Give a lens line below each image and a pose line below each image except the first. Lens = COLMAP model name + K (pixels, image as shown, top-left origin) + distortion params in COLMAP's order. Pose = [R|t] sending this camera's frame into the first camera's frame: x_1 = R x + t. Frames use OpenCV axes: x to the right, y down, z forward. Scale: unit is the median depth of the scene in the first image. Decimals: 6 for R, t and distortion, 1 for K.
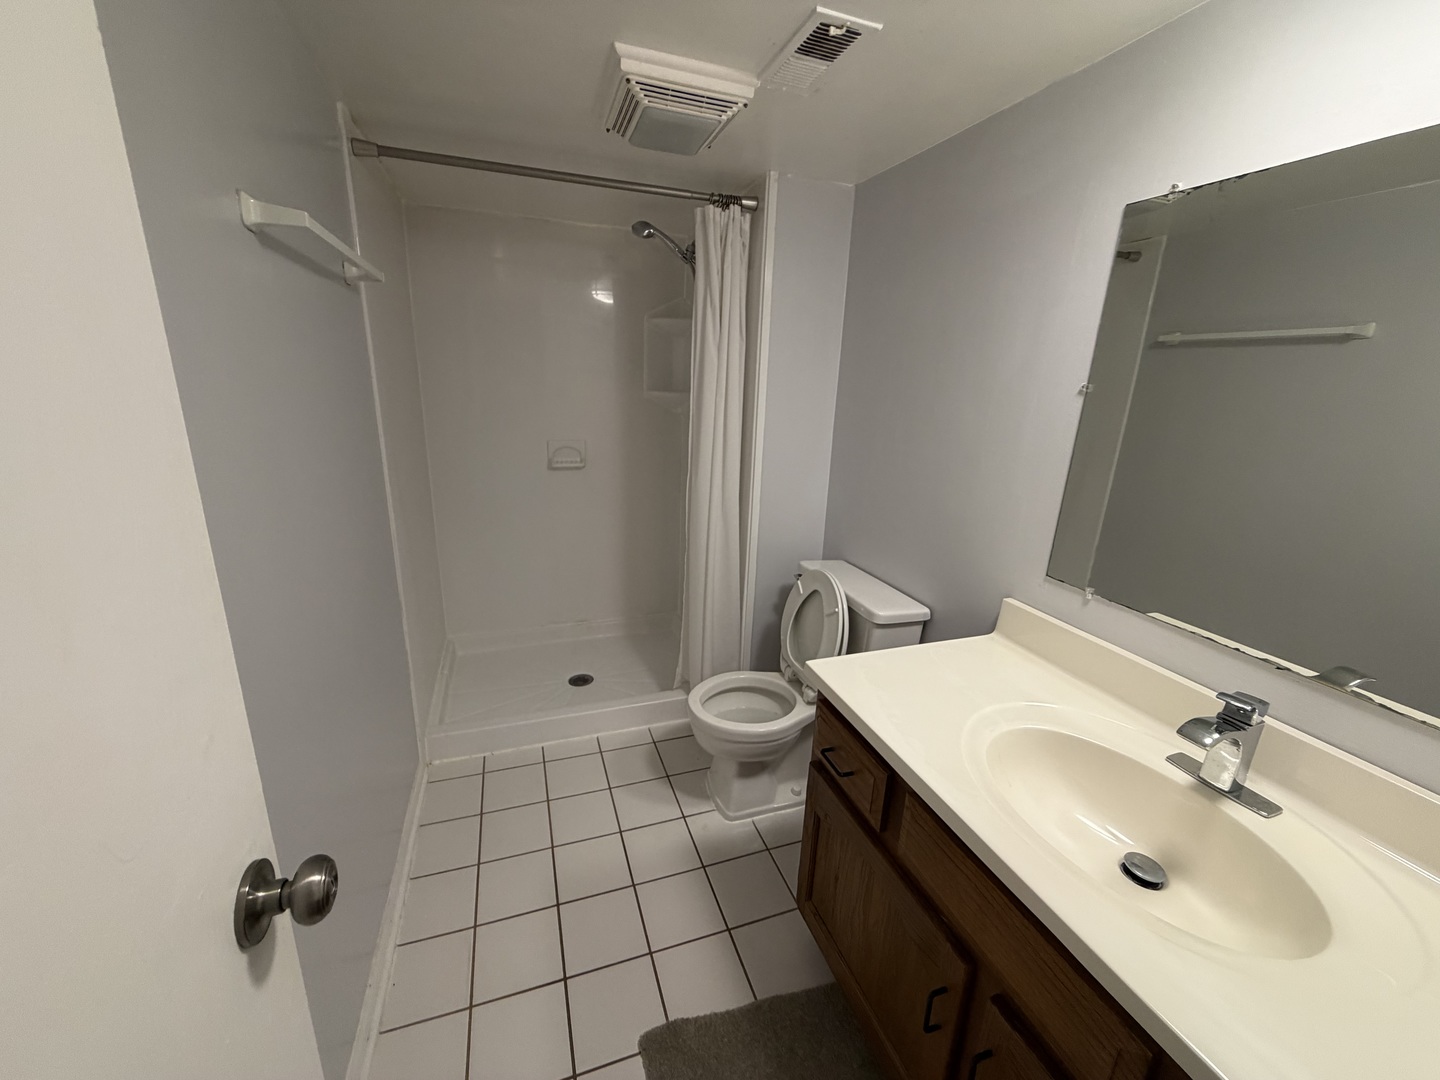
lens RADIAL K [[570.6, 0, 718.9], [0, 570.6, 540.5], [0, 0, 1]] dist [-0.002630, -0.000900]
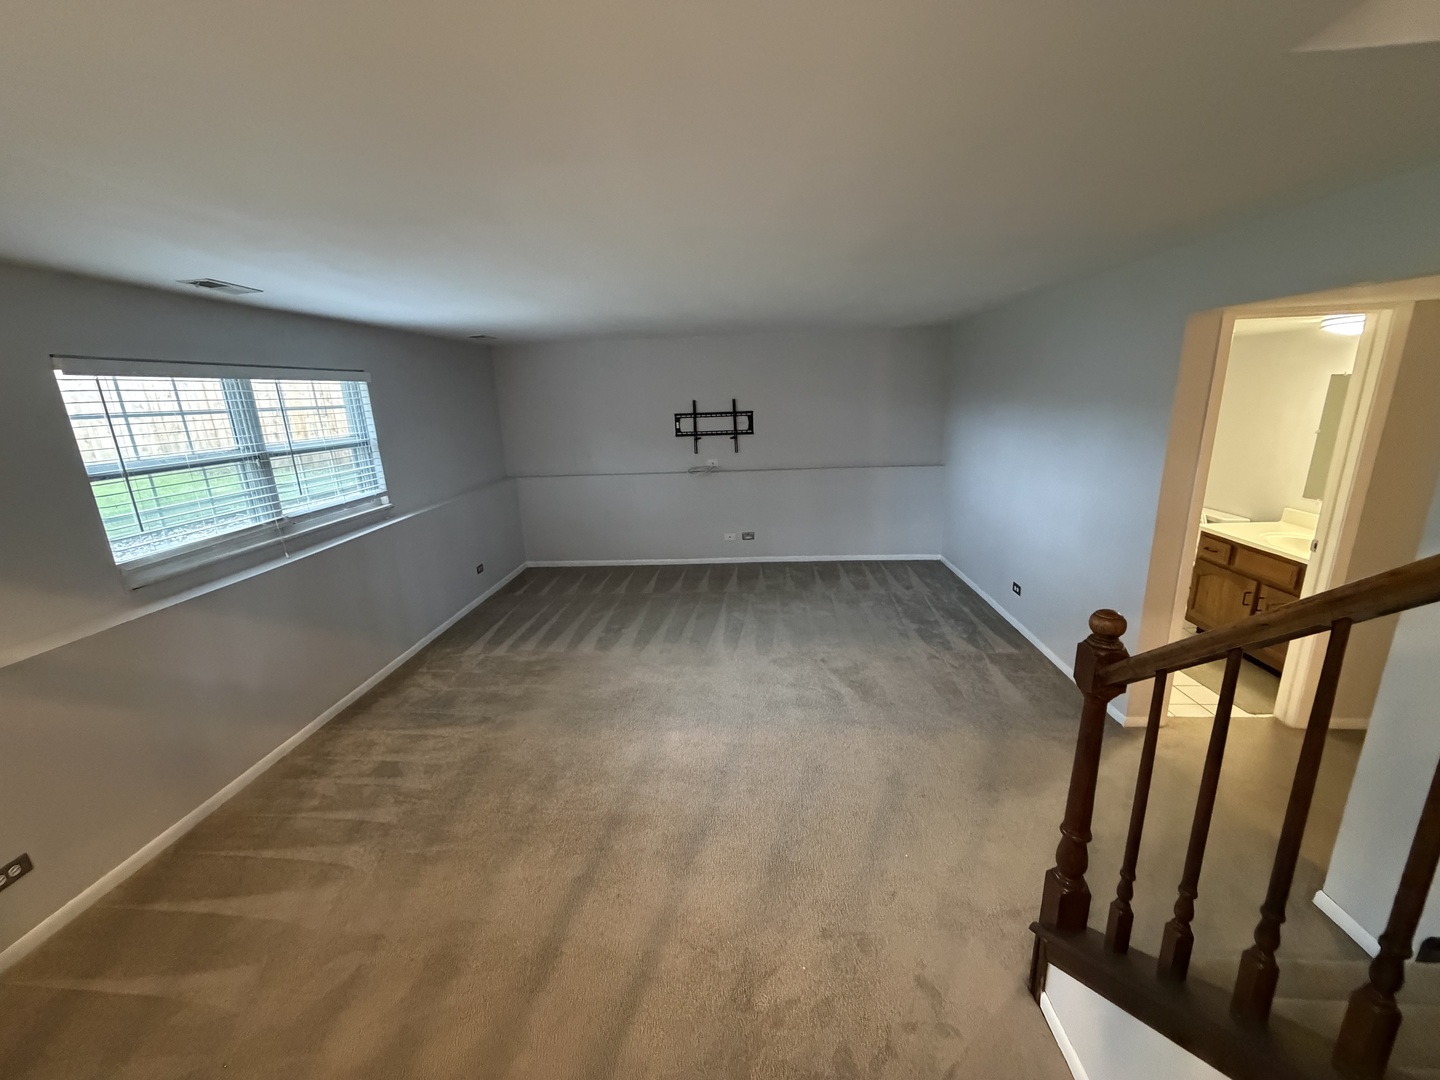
lens RADIAL K [[570.6, 0, 718.5], [0, 570.6, 539.5], [0, 0, 1]] dist [-0.002630, -0.000900]
pose [[0.913808, 0.034156, -0.404707, -1.115795], [-0.042675, 0.999016, -0.012043, 0.521033], [0.403898, 0.028275, 0.914367, -3.314895]]
